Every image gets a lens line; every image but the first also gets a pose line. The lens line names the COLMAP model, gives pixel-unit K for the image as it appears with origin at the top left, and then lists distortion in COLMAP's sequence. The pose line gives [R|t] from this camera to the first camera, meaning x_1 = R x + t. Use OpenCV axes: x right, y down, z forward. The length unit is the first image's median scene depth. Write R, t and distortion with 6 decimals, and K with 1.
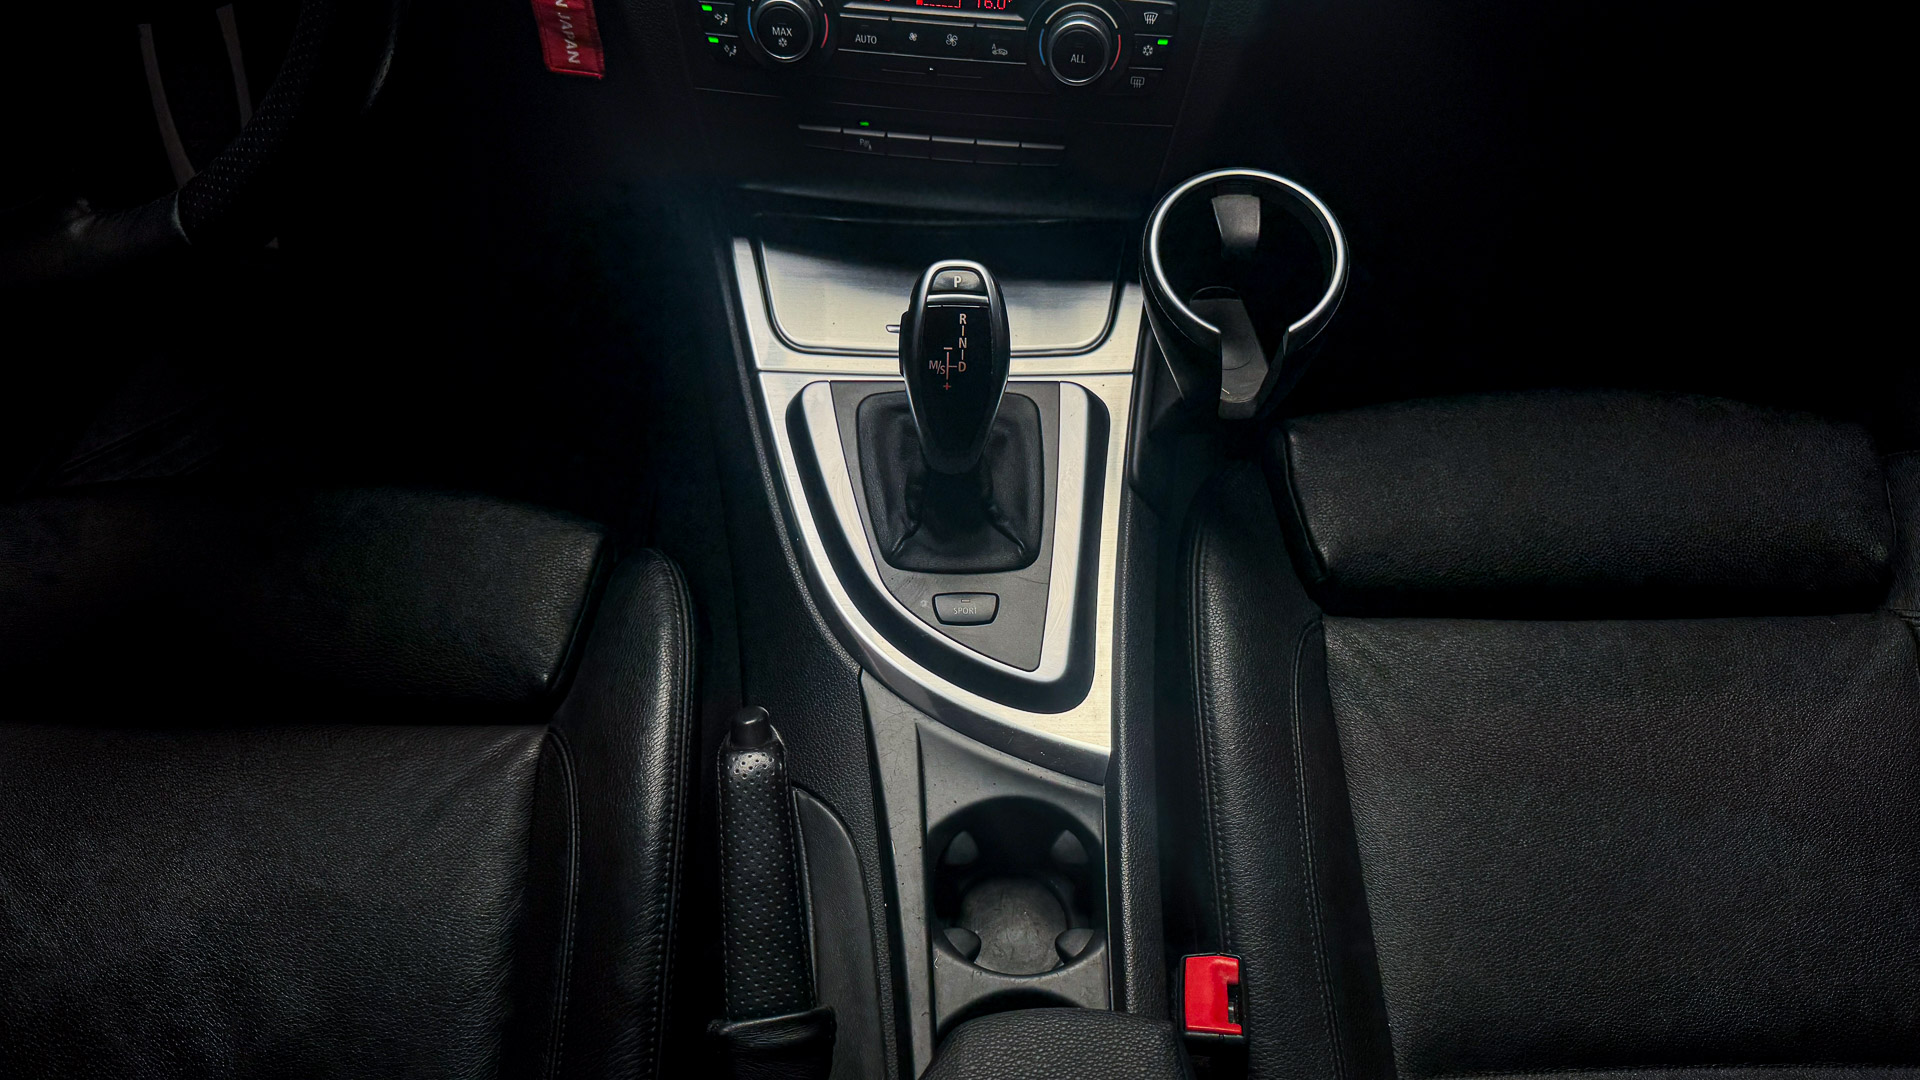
lens RADIAL K [[1428.7, 0, 960.0], [0, 1428.7, 540.0], [0, 0, 1]] dist [0.110363, -0.172418]
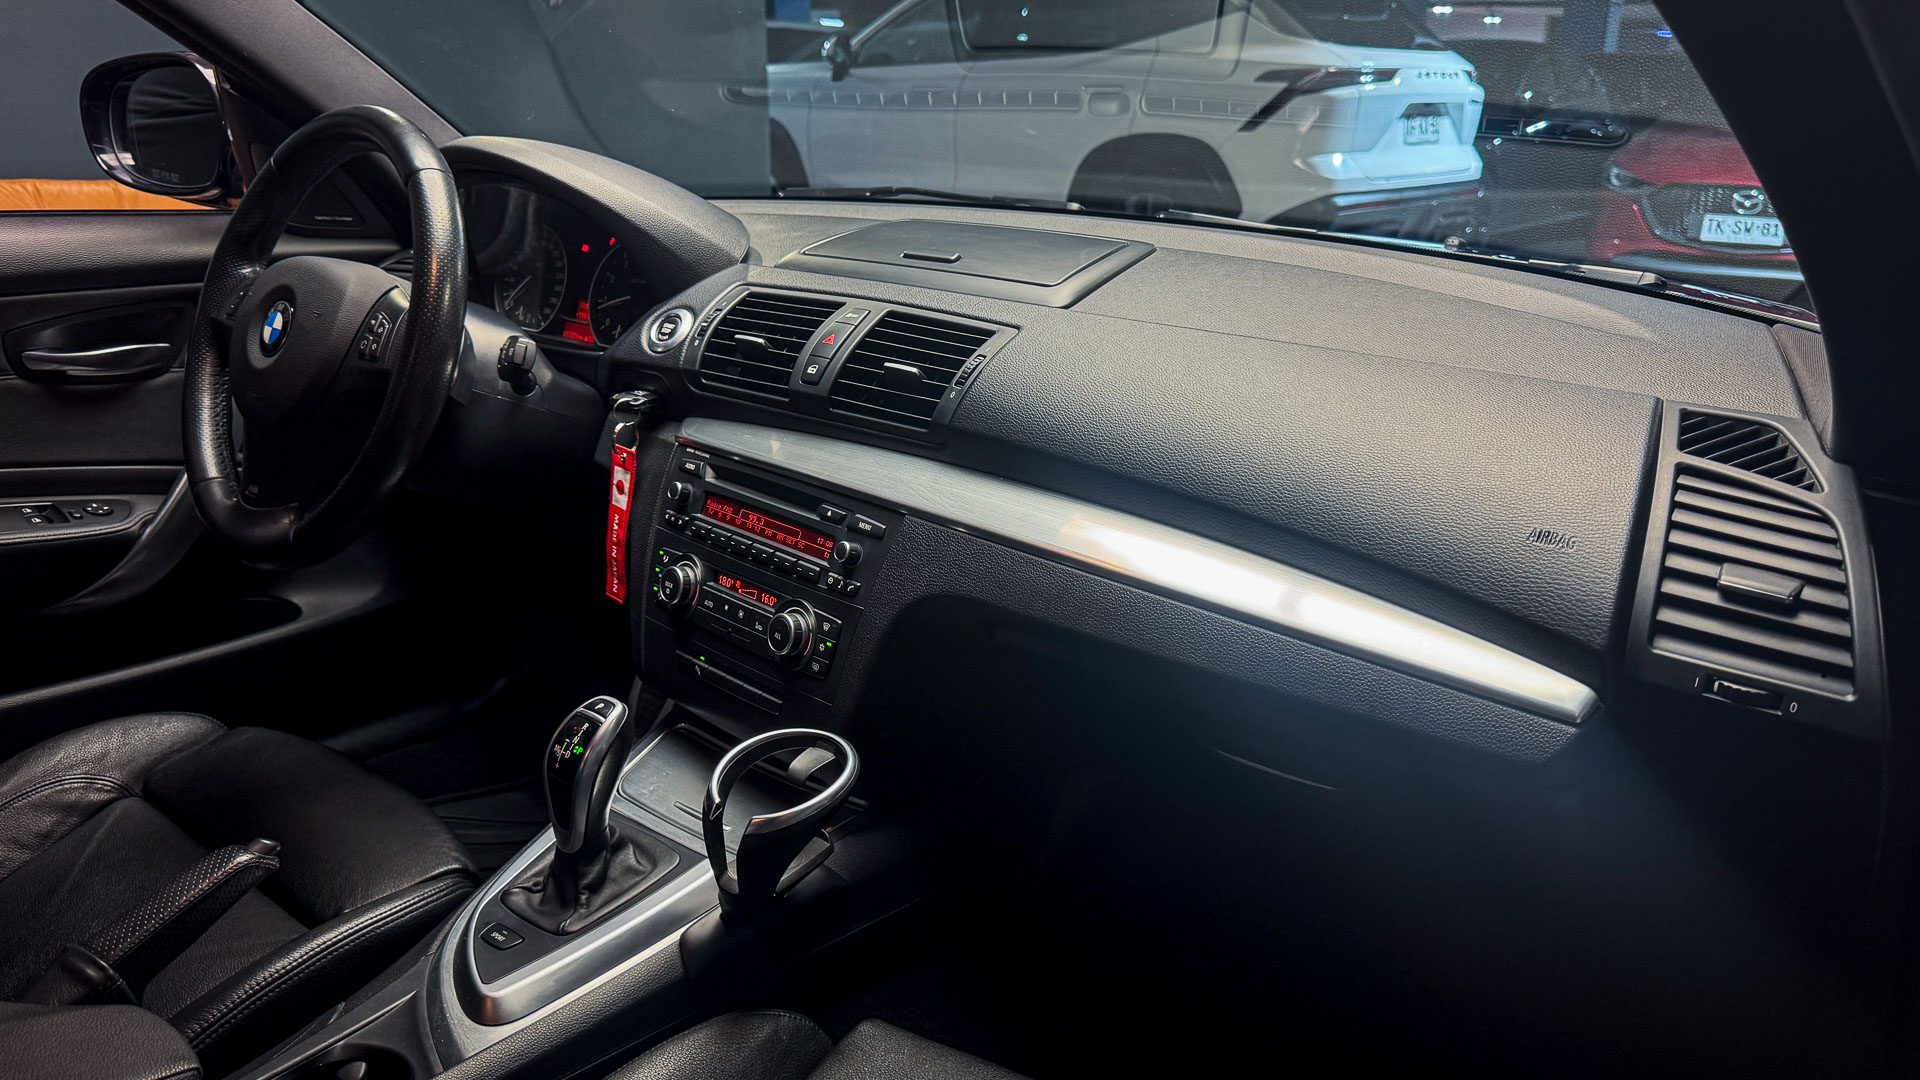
lens RADIAL K [[1428.7, 0, 960.0], [0, 1428.7, 540.0], [0, 0, 1]] dist [0.110363, -0.172418]
pose [[0.762127, 0.187411, -0.619709, 1.132436], [-0.519055, 0.748981, -0.411836, 0.113736], [0.386968, 0.635534, 0.668096, -0.004889]]
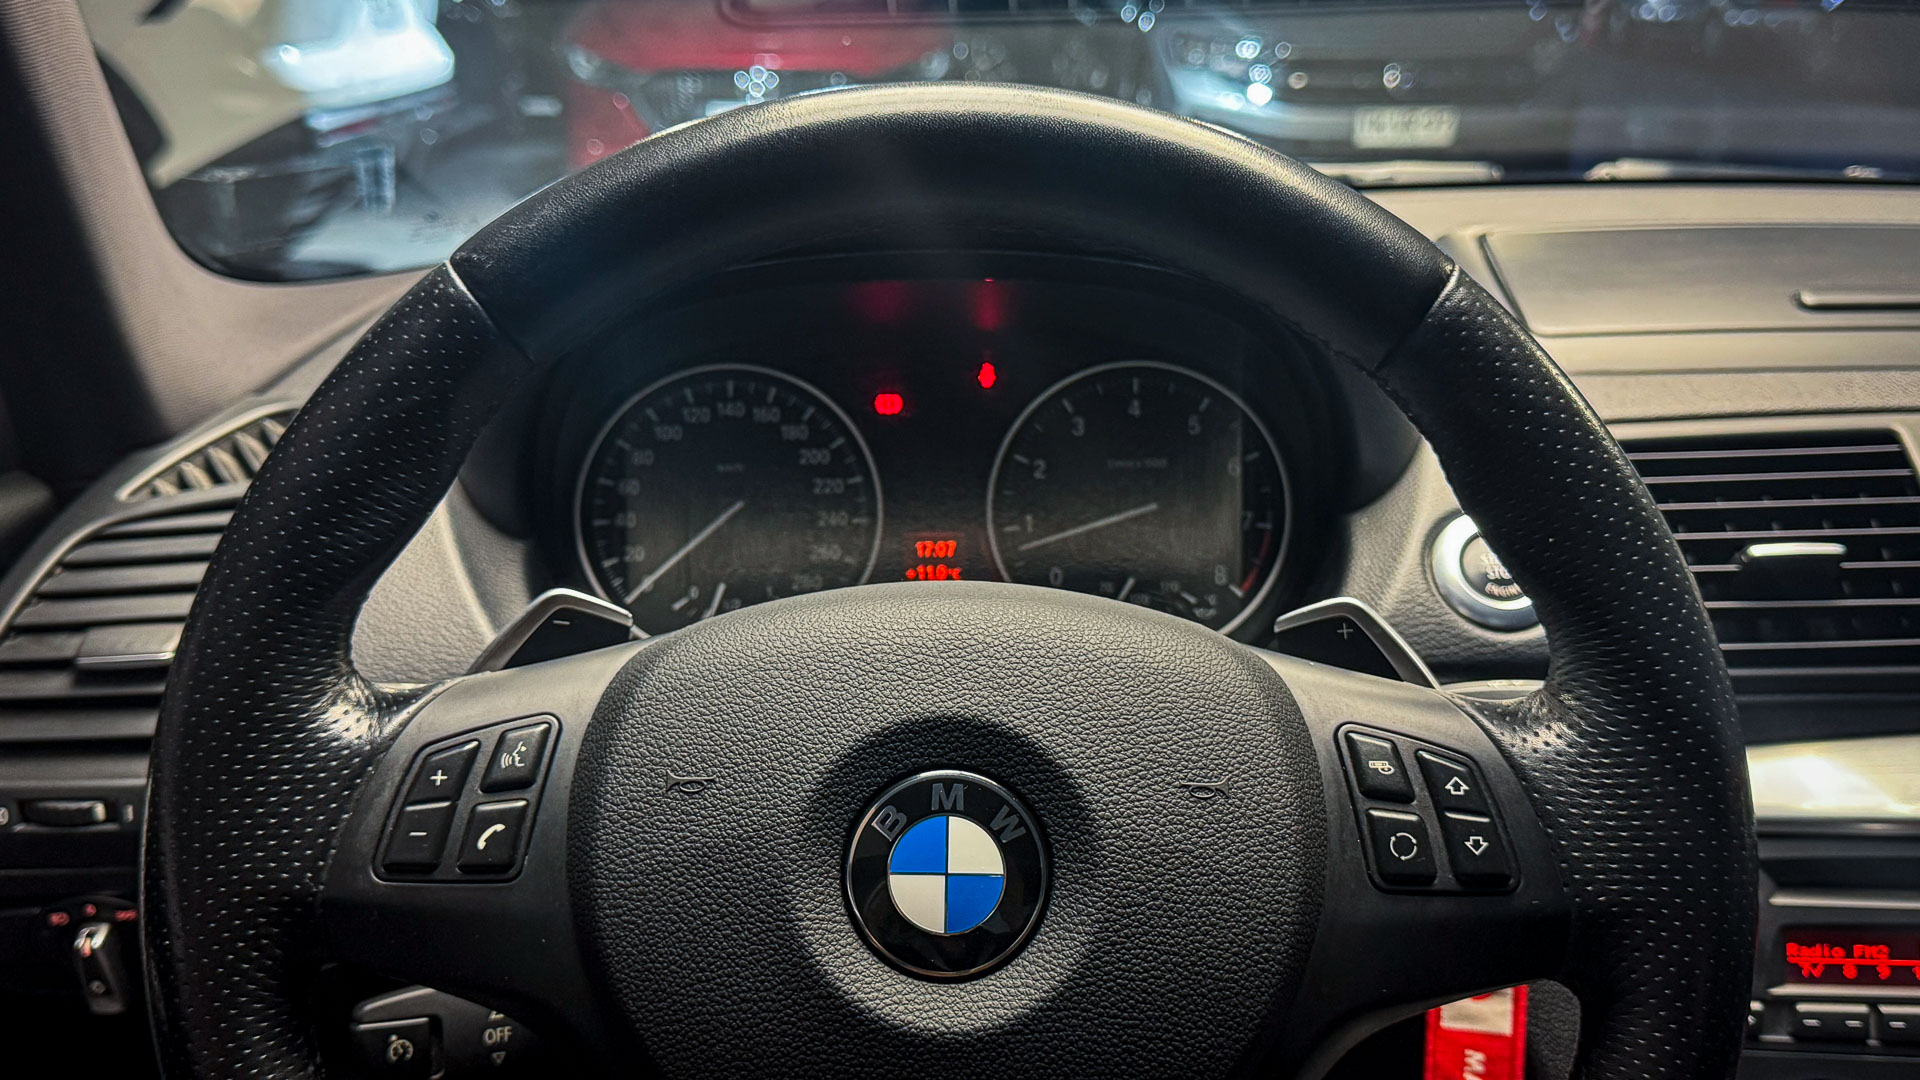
lens RADIAL K [[1994.1, 0, 966.4], [0, 1994.1, 523.5], [0, 0, 1]] dist [0.181120, -0.524364]
pose [[0.999317, -0.033953, 0.014558, -0.532396], [0.035830, 0.794804, -0.605808, -0.034767], [0.008998, 0.605916, 0.795478, 0.051920]]
